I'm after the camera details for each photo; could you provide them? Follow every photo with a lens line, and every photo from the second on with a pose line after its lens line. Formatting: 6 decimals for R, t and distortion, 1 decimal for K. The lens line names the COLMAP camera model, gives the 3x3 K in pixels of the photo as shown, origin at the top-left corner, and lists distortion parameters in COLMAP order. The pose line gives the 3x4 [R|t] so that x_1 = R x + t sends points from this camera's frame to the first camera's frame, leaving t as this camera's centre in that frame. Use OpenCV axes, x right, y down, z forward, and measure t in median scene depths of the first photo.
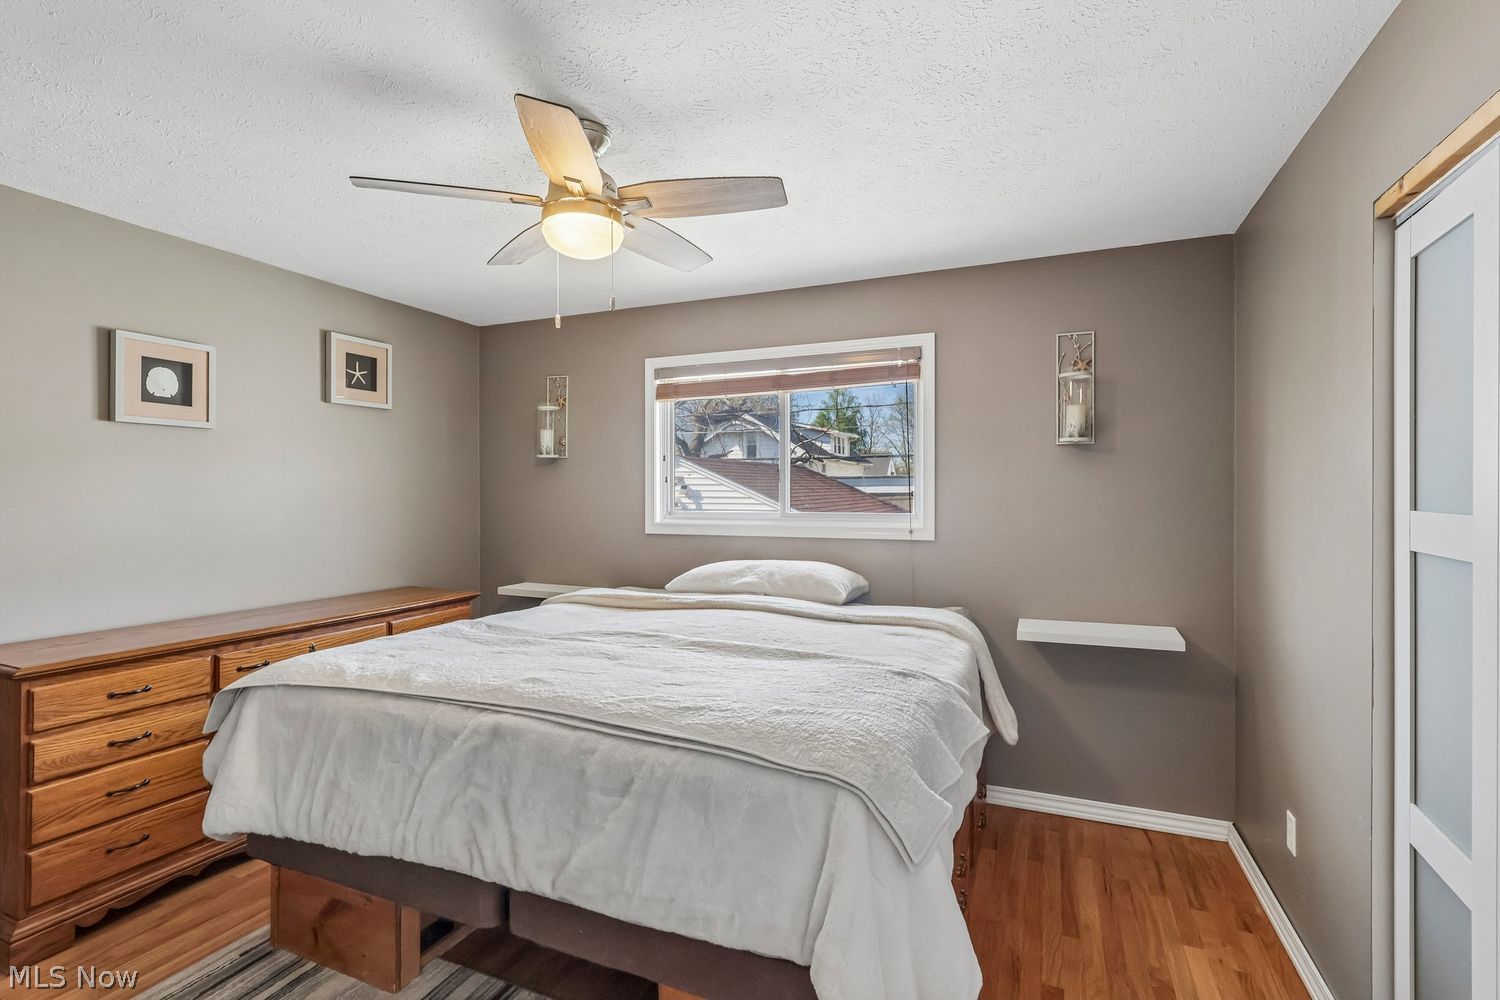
lens RADIAL K [[692.7, 0, 759.9], [0, 692.7, 494.6], [0, 0, 1]] dist [-0.003735, 0.001980]
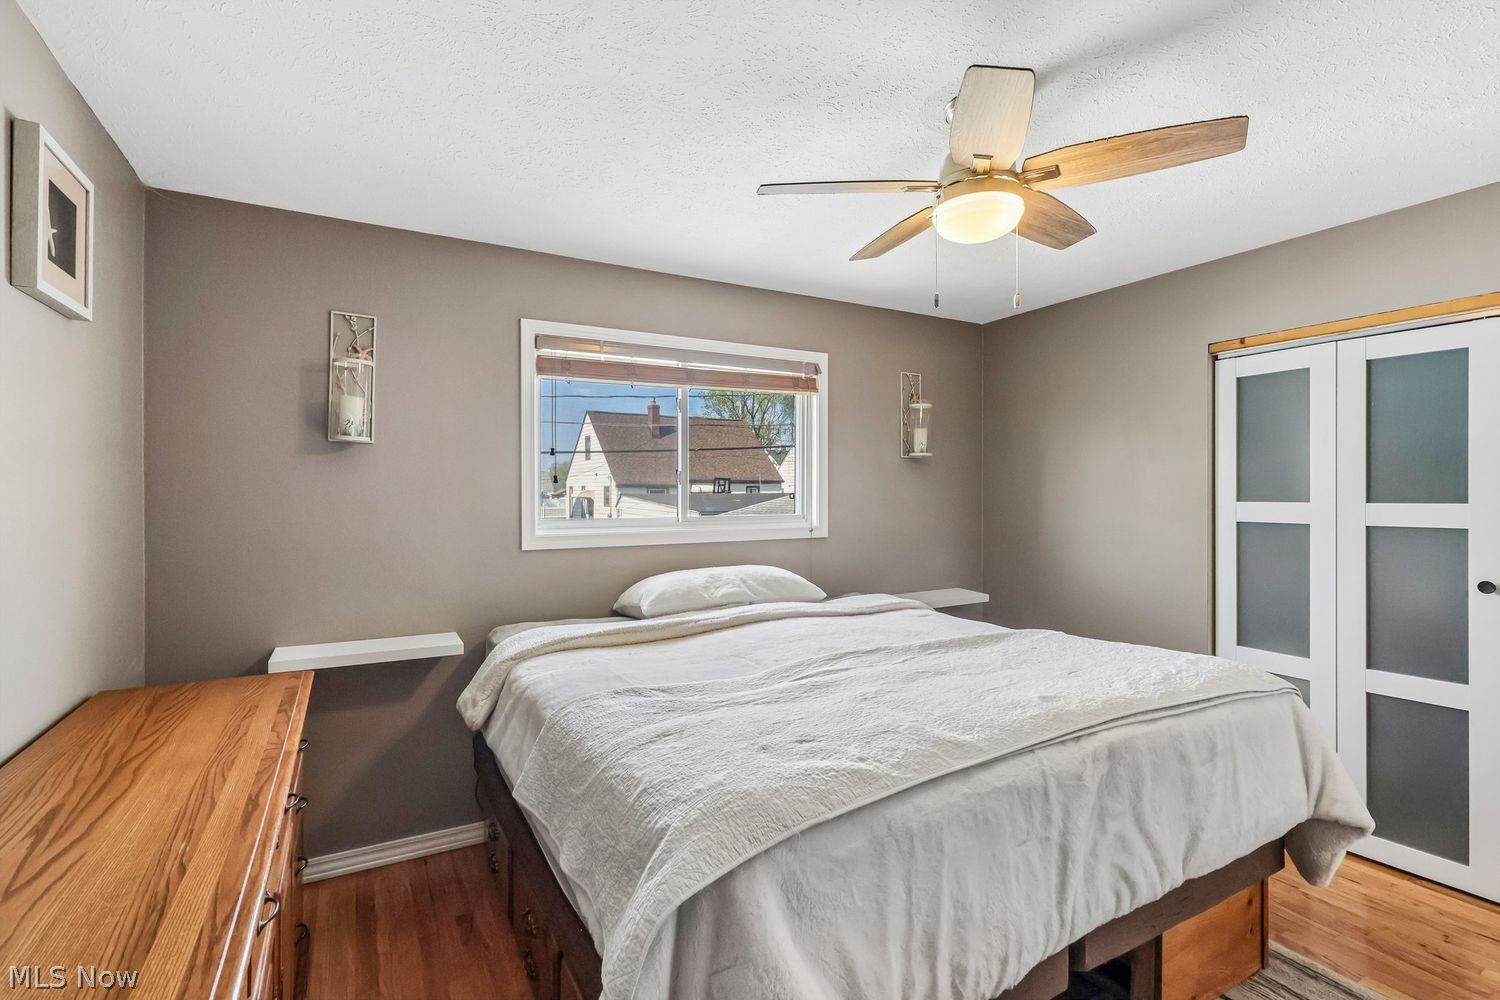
lens RADIAL K [[692.7, 0, 716.5], [0, 692.7, 495.8], [0, 0, 1]] dist [-0.003735, 0.001980]
pose [[0.615581, -0.003874, 0.788064, -0.744109], [0.007592, 0.999971, -0.001015, -0.000958], [-0.788037, 0.006608, 0.615593, 0.440688]]
